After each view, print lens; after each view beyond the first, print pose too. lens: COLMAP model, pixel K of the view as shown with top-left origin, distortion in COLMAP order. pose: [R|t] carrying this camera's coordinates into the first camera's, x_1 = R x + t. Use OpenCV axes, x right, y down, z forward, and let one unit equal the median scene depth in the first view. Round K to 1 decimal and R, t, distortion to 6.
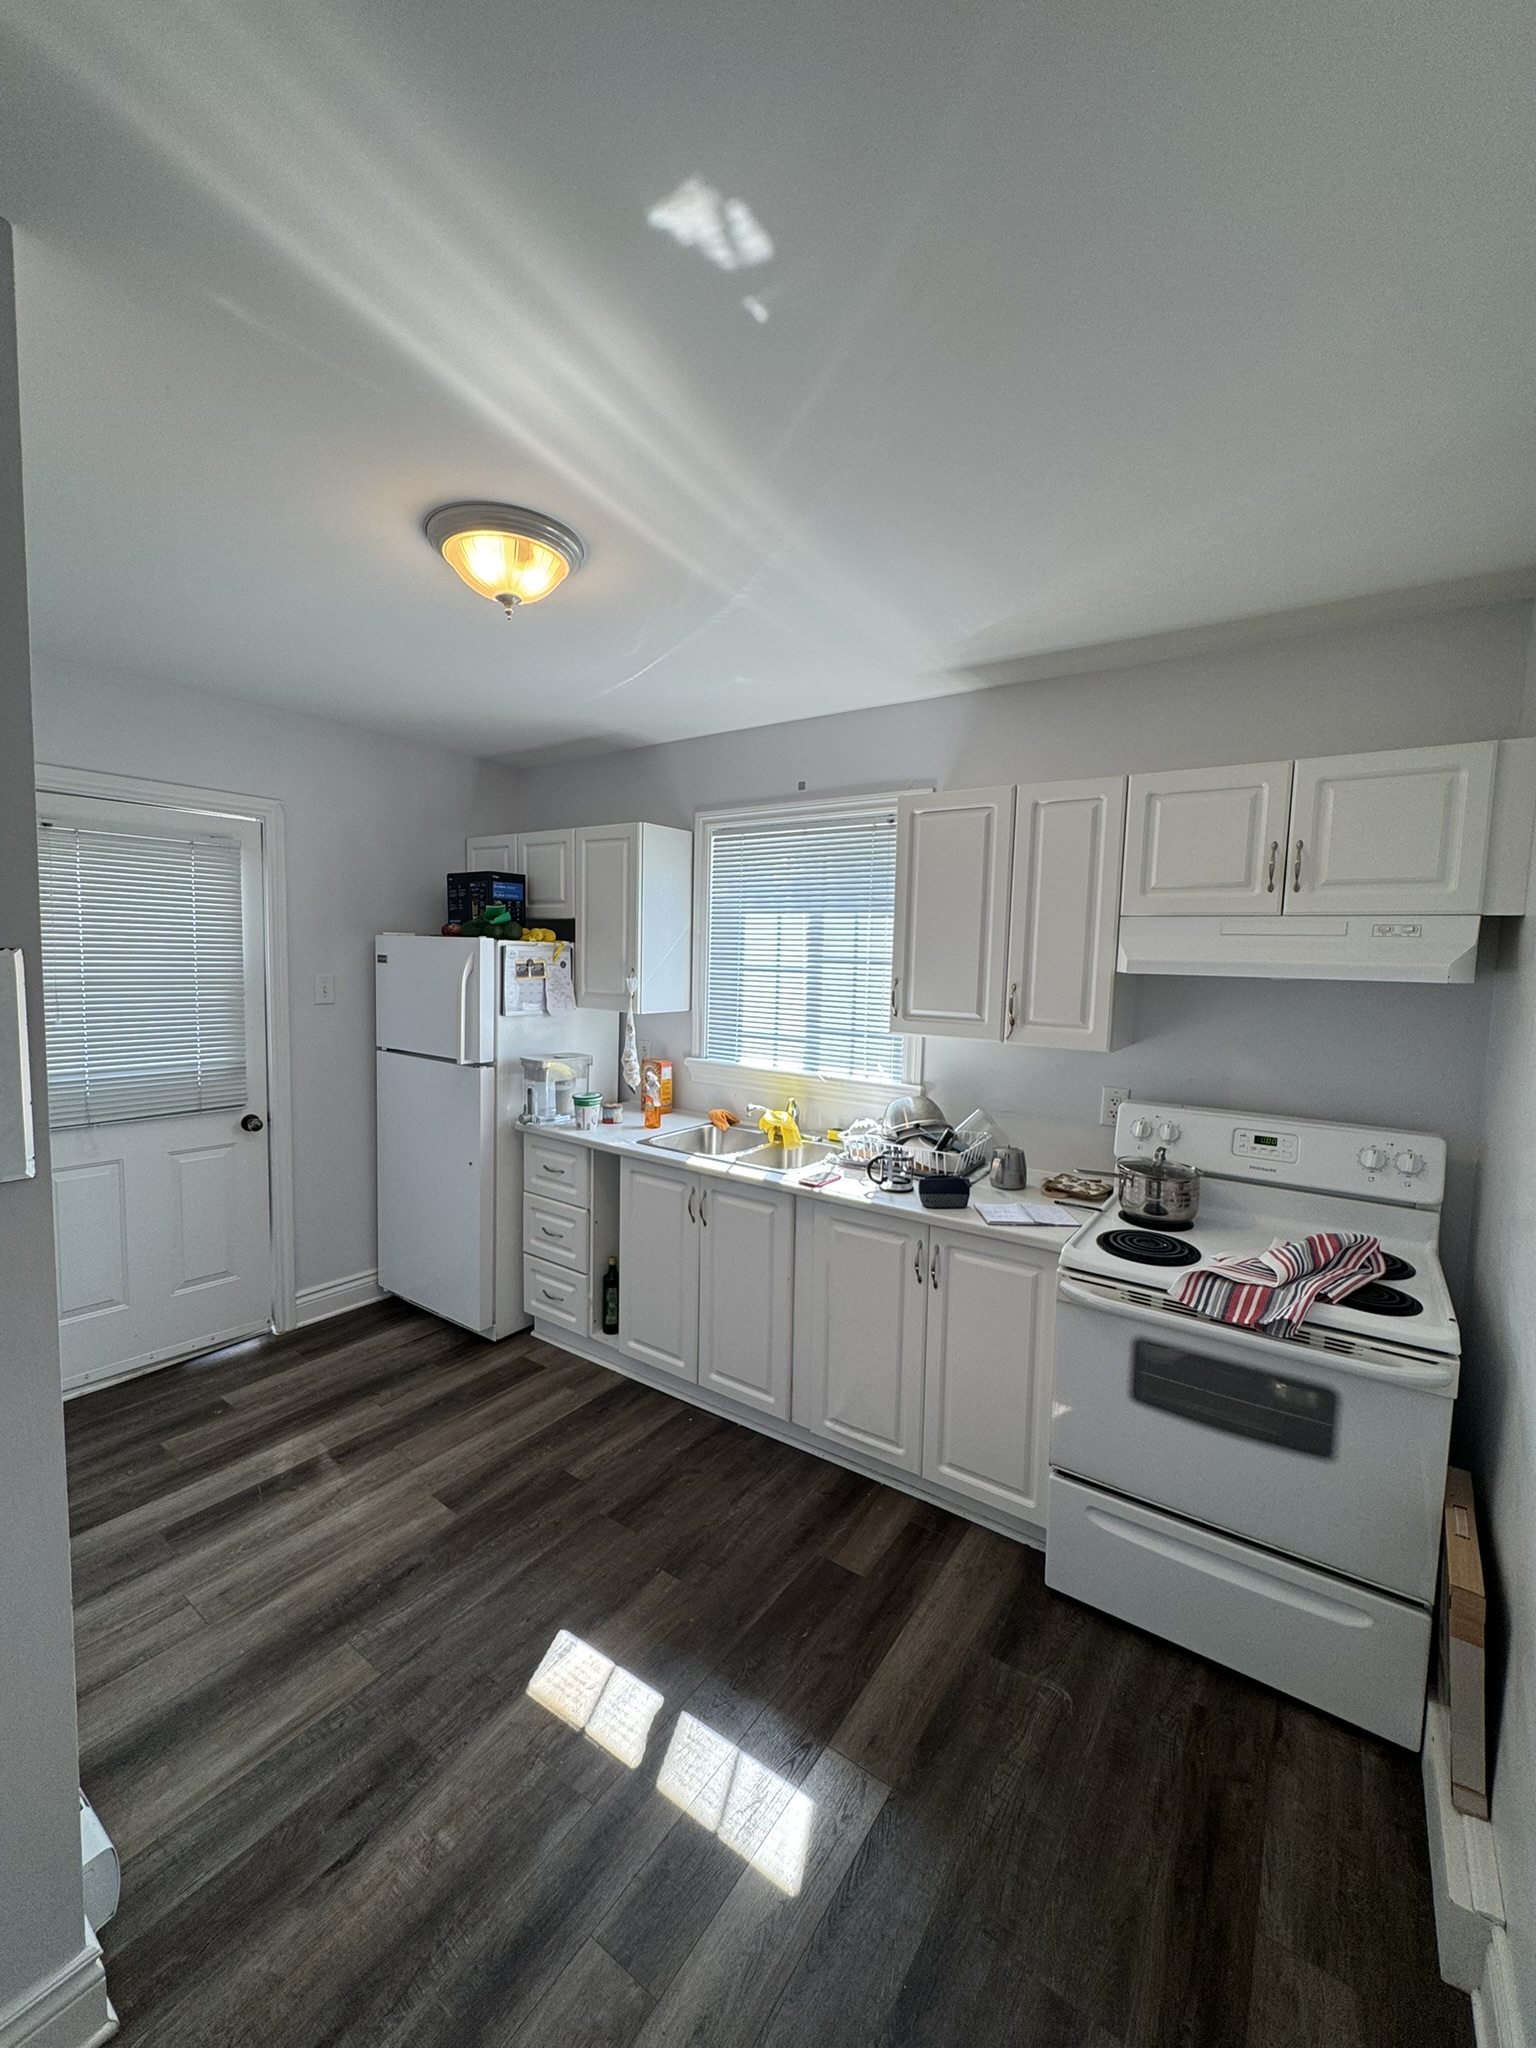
lens RADIAL K [[820.8, 0, 770.6], [0, 820.8, 1020.9], [0, 0, 1]] dist [0.001691, 0.000303]
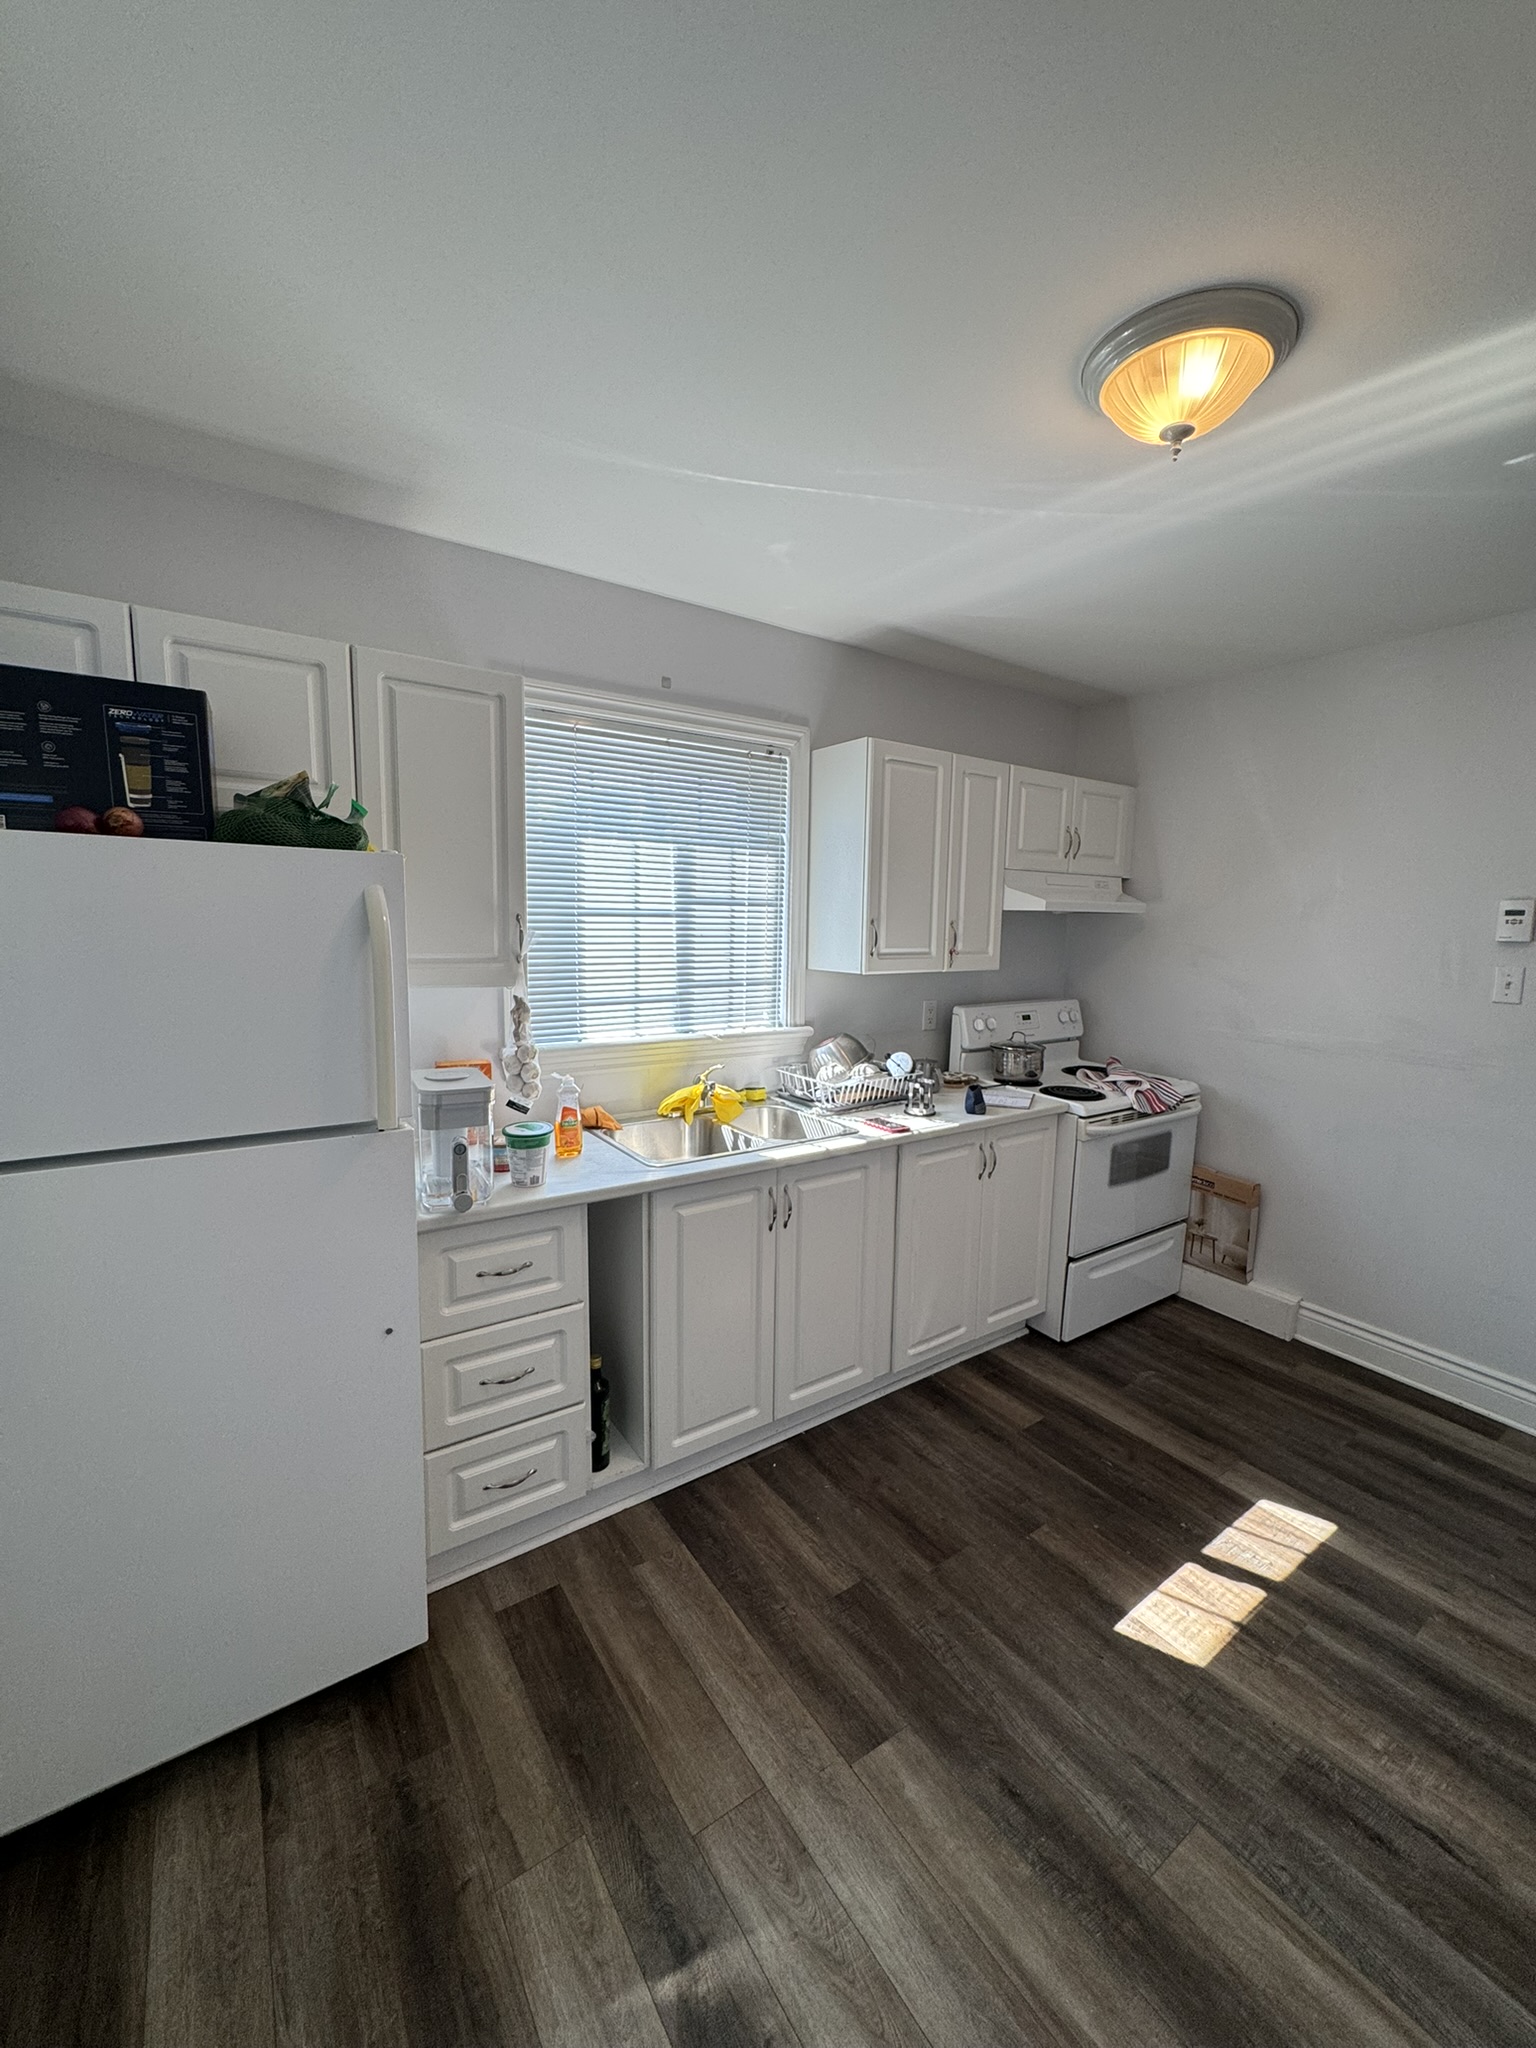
lens RADIAL K [[820.8, 0, 770.0], [0, 820.8, 1023.2], [0, 0, 1]] dist [0.001691, 0.000303]
pose [[0.350505, -0.136380, 0.926578, -1.010164], [0.069911, 0.990391, 0.119327, -0.063707], [-0.933948, 0.022953, 0.356672, 0.886201]]
